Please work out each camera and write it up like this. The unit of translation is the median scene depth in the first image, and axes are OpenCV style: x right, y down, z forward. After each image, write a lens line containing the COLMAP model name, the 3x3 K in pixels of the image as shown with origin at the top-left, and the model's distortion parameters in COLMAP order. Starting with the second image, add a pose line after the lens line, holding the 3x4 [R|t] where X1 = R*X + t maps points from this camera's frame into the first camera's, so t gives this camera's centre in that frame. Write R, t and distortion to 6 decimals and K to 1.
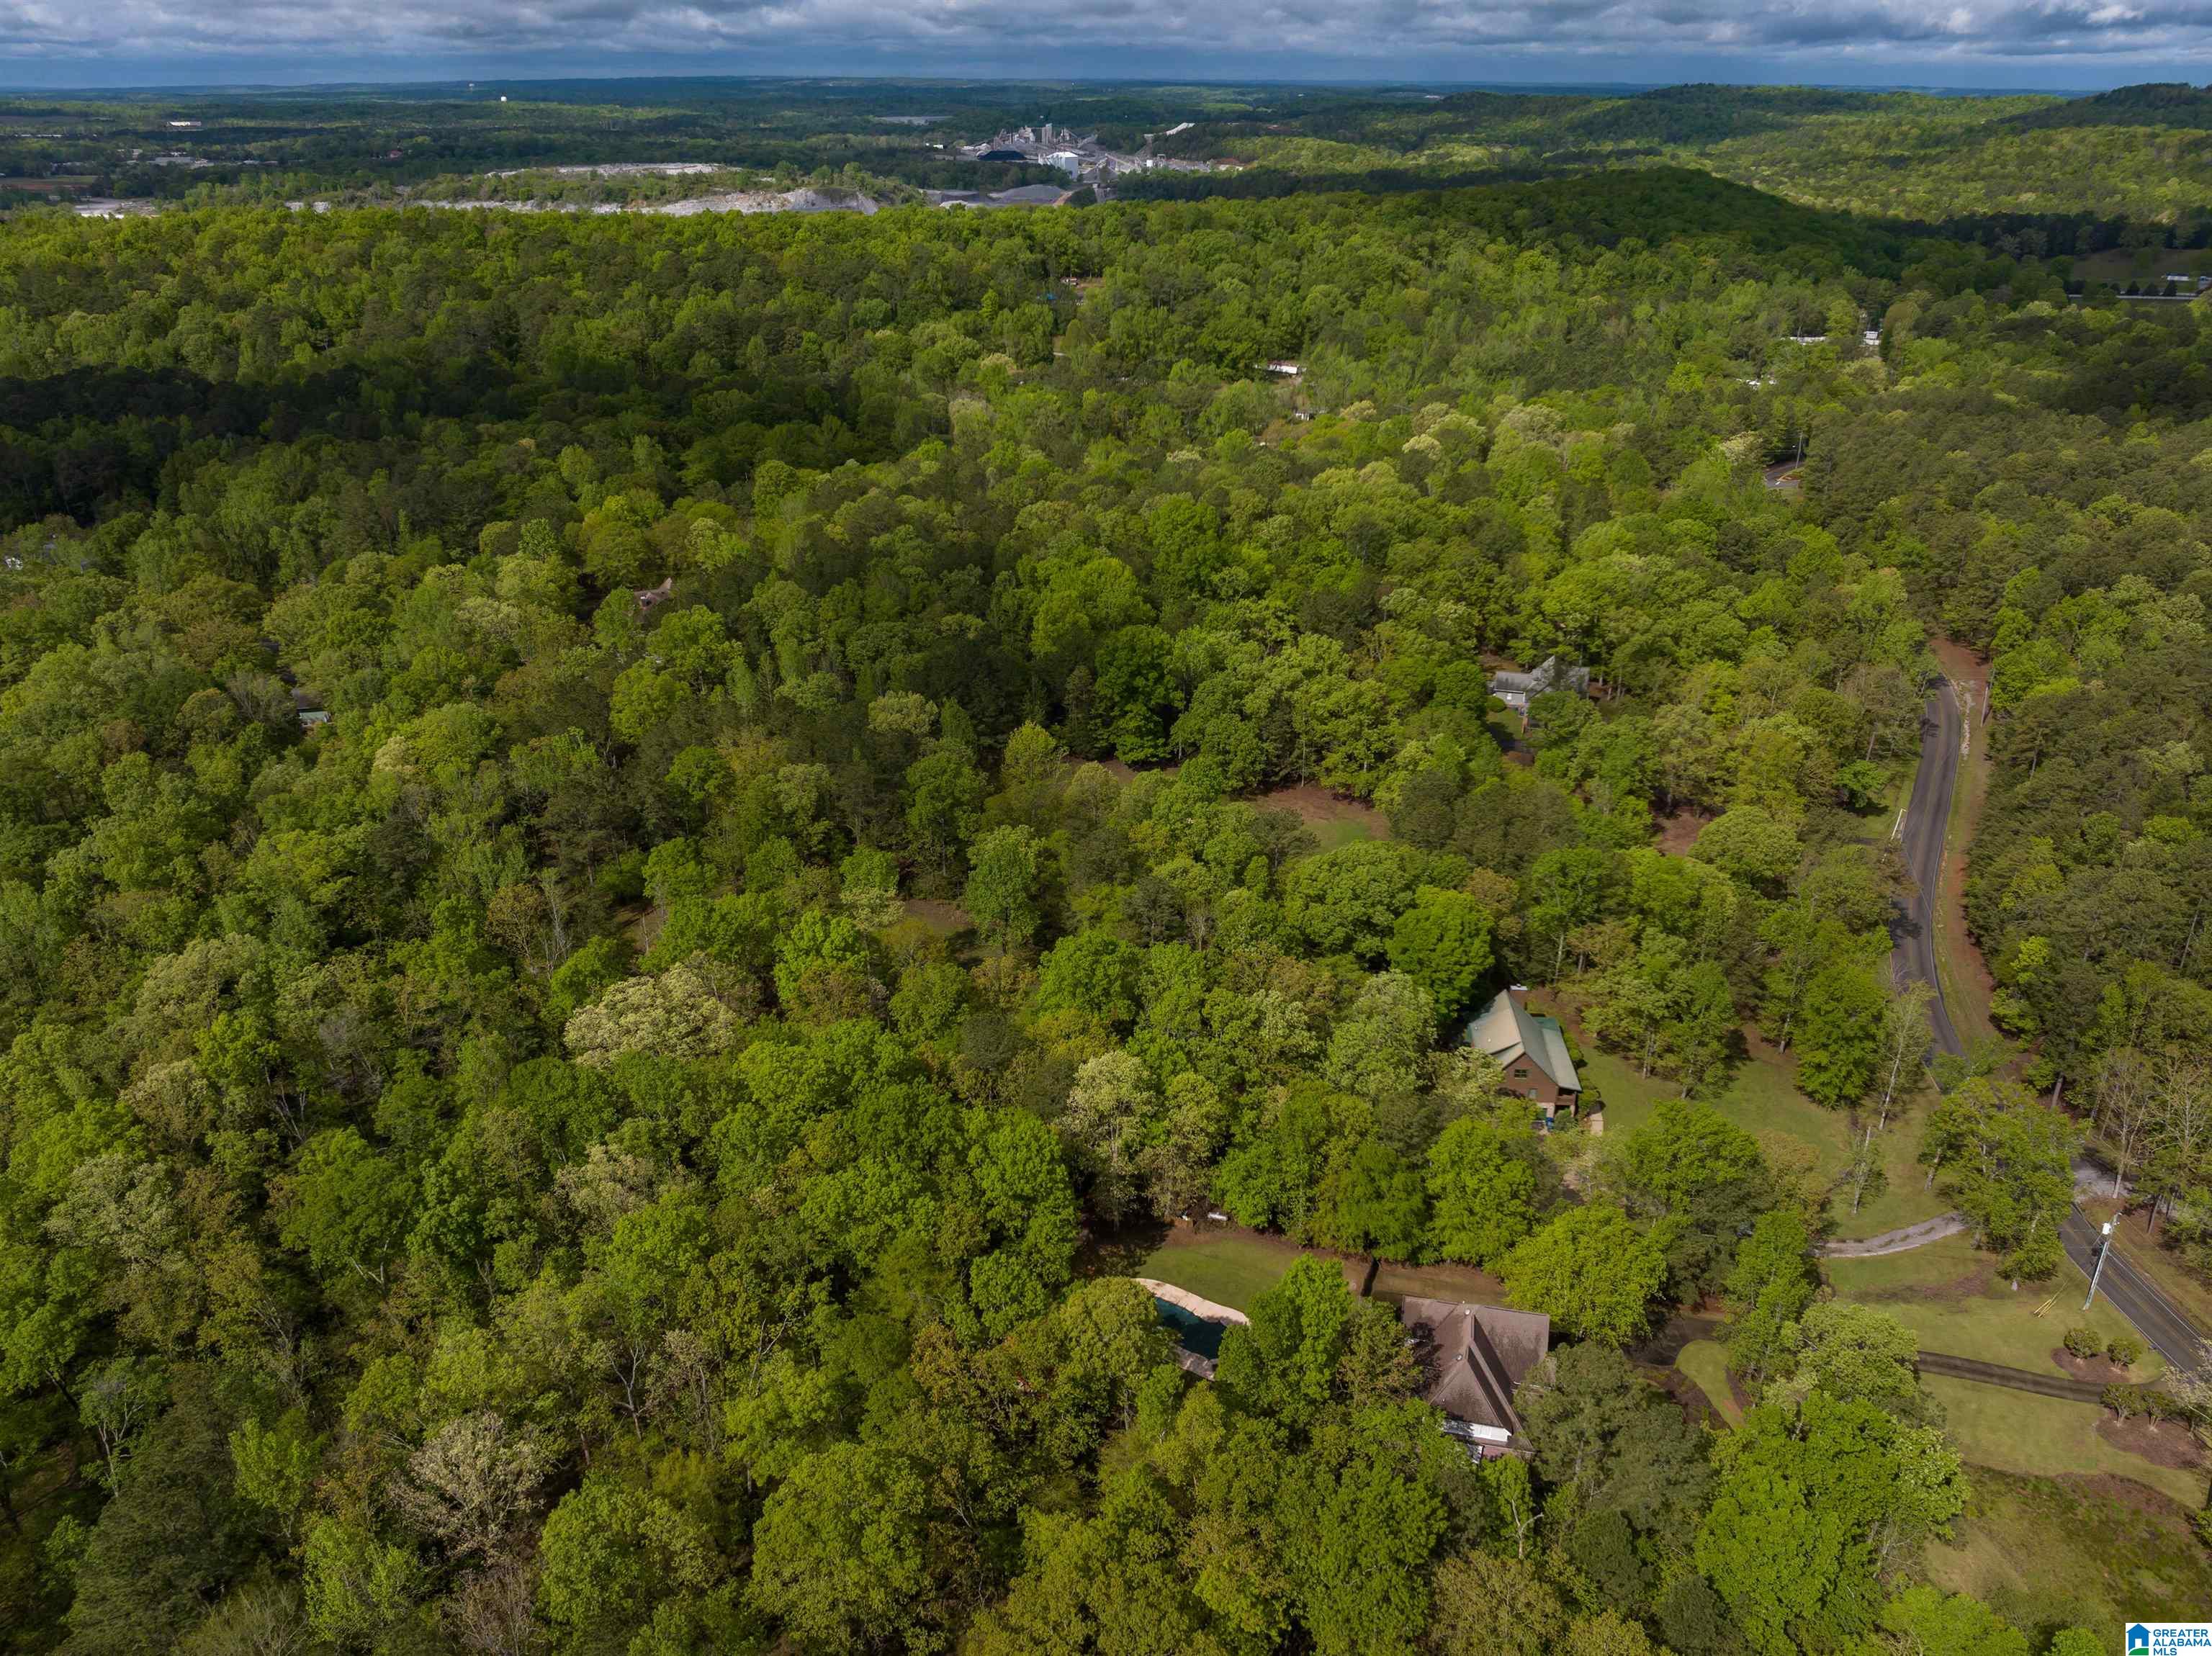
lens RADIAL K [[1543.2, 0, 1114.4], [0, 1543.2, 821.9], [0, 0, 1]] dist [-0.031657, -0.002872]
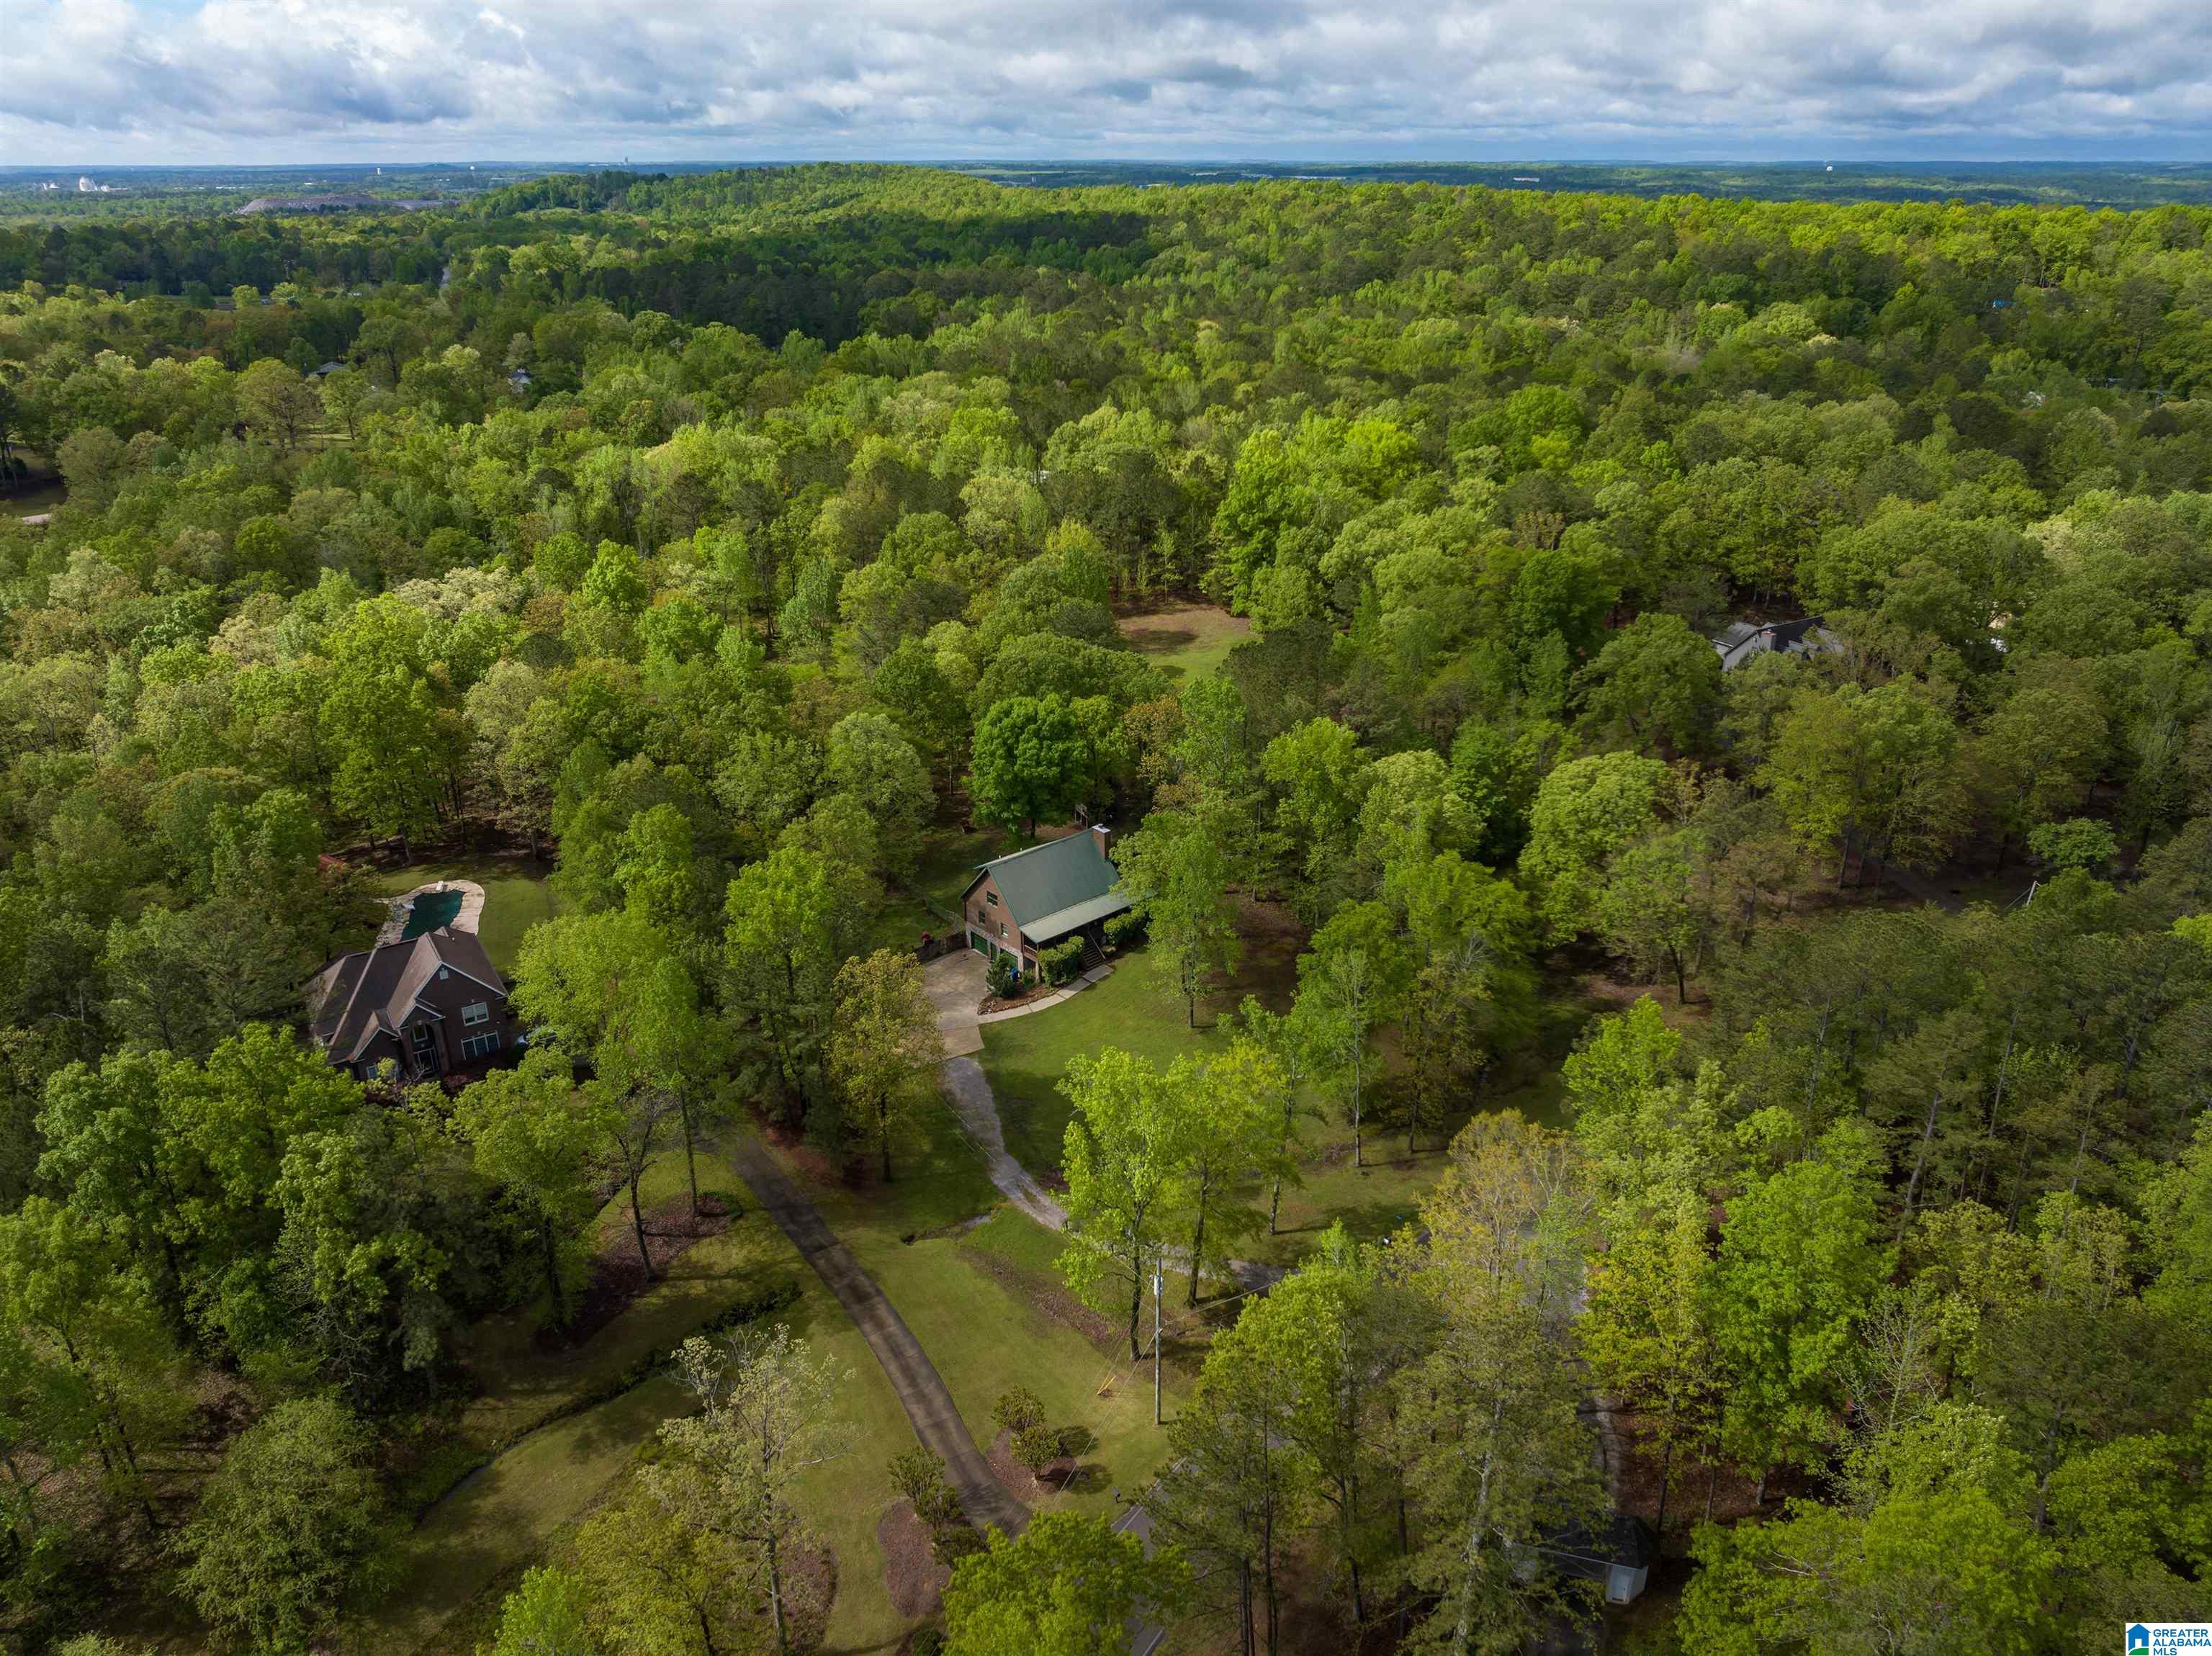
lens RADIAL K [[1543.2, 0, 1114.4], [0, 1543.2, 821.9], [0, 0, 1]] dist [-0.031657, -0.002872]
pose [[0.705003, 0.281979, -0.650737, 0.105303], [-0.312488, 0.947197, 0.071895, 0.006094], [0.636649, 0.152661, 0.755892, 0.054355]]
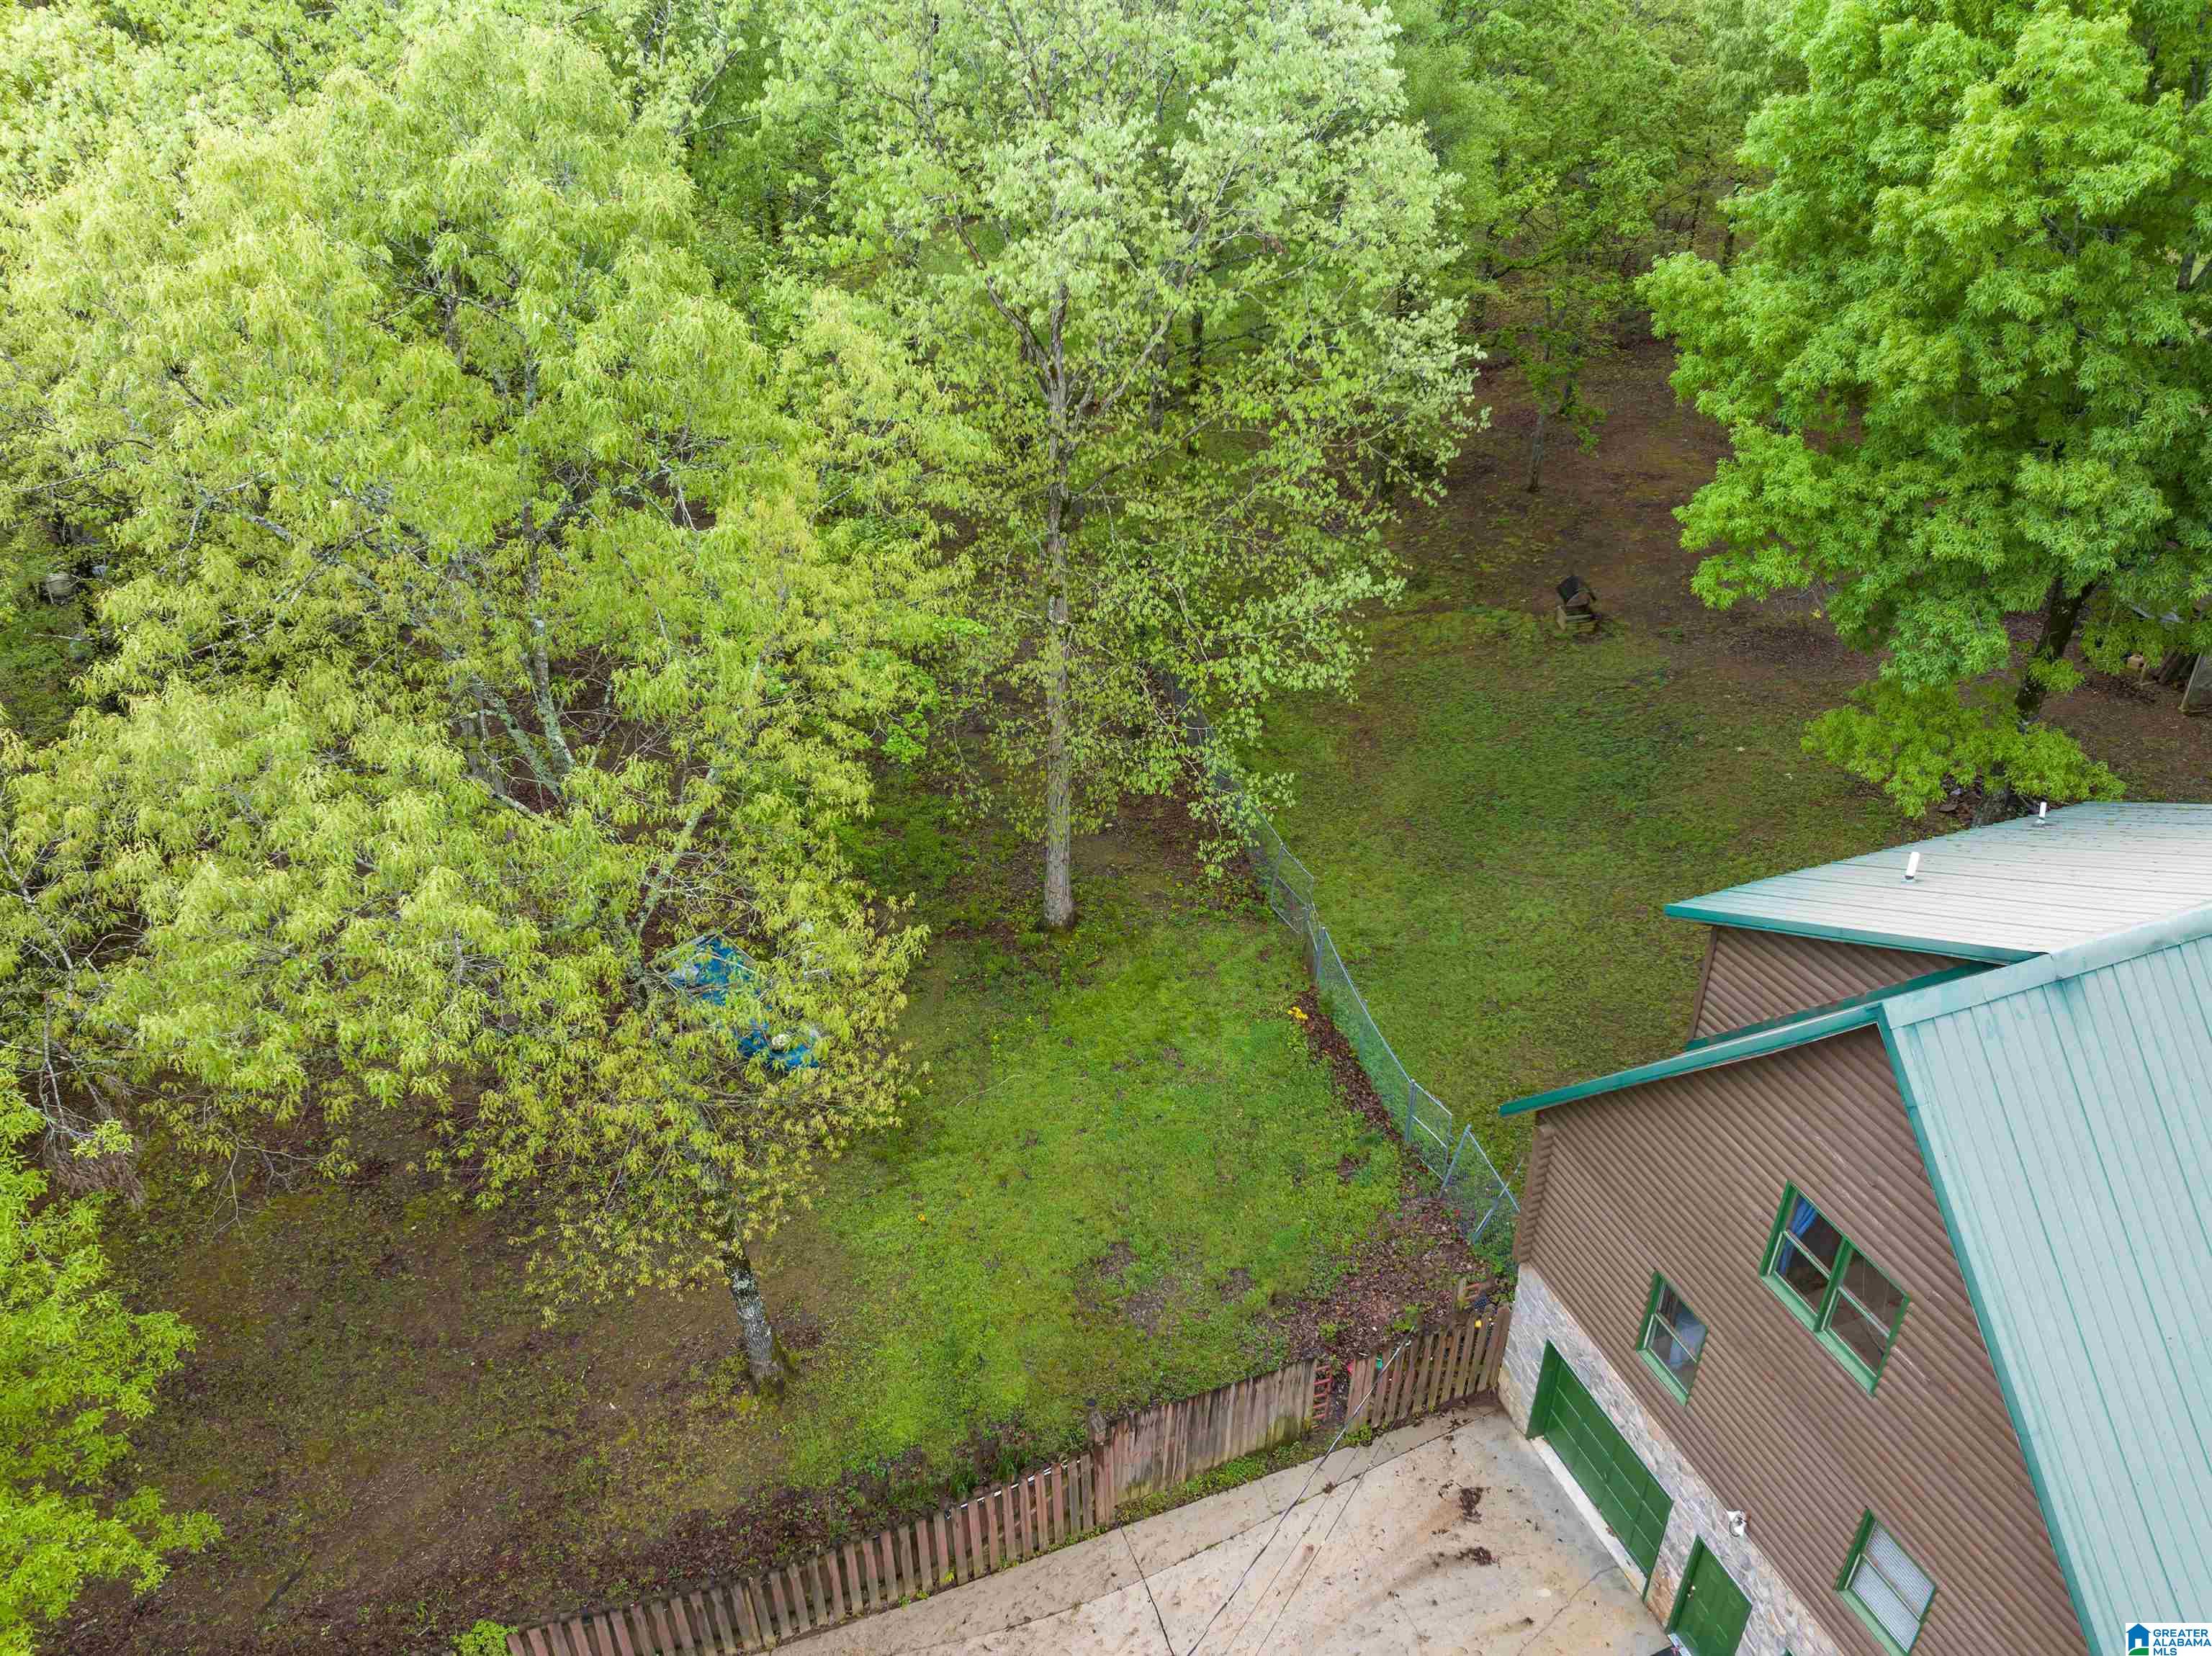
lens RADIAL K [[1543.2, 0, 1114.4], [0, 1543.2, 821.9], [0, 0, 1]] dist [-0.031657, -0.002872]
pose [[0.394782, 0.459496, -0.795619, 0.038741], [-0.399686, 0.865615, 0.301599, 0.017020], [0.827283, 0.198932, 0.525384, 0.117773]]
